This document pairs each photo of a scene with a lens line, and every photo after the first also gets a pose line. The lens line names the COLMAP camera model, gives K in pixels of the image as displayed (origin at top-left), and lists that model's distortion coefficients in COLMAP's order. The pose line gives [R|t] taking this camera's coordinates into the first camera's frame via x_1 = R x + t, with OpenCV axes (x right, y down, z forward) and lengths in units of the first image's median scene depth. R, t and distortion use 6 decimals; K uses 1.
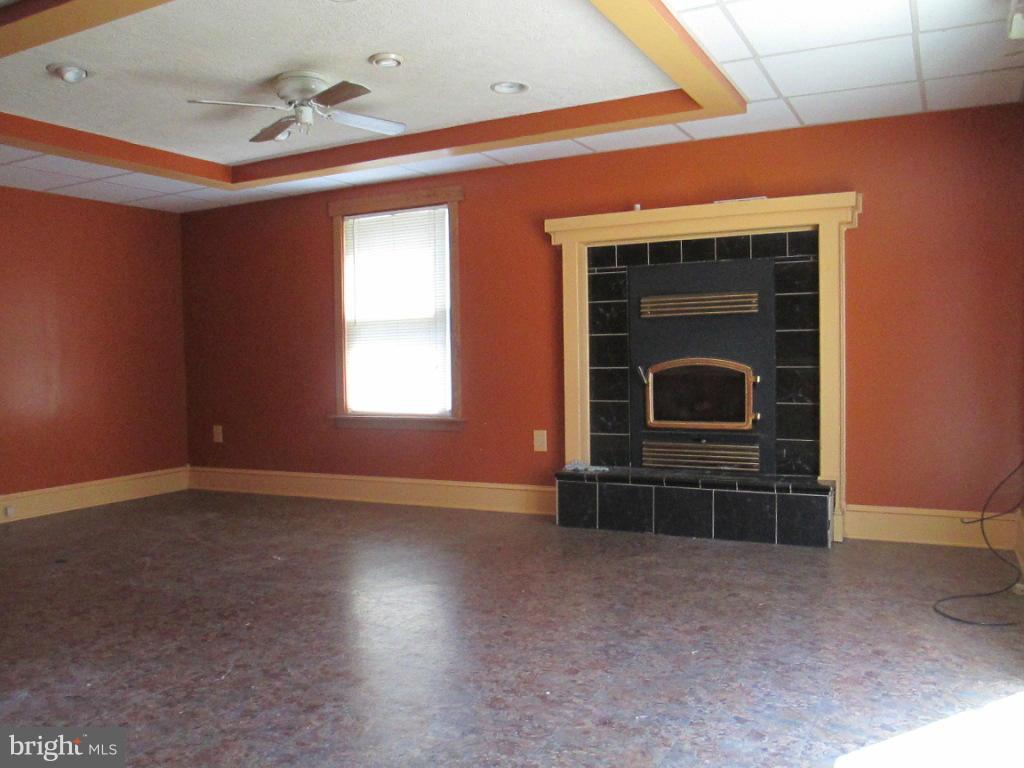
lens RADIAL K [[833.8, 0, 512.0], [0, 833.8, 384.0], [0, 0, 1]] dist [0.000967, -0.003457]
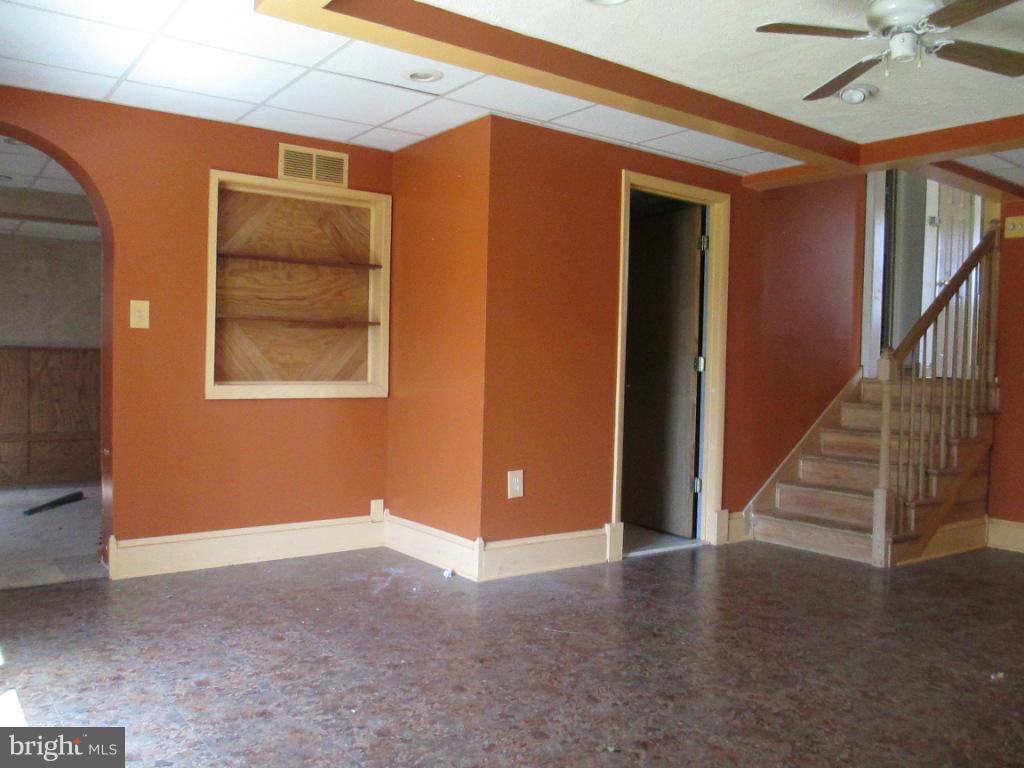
lens RADIAL K [[833.8, 0, 512.0], [0, 833.8, 384.0], [0, 0, 1]] dist [0.000967, -0.003457]
pose [[-0.433568, 0.024227, -0.900795, 0.899275], [-0.037371, 0.998295, 0.044837, -0.081708], [0.900345, 0.053103, -0.431924, 1.658673]]
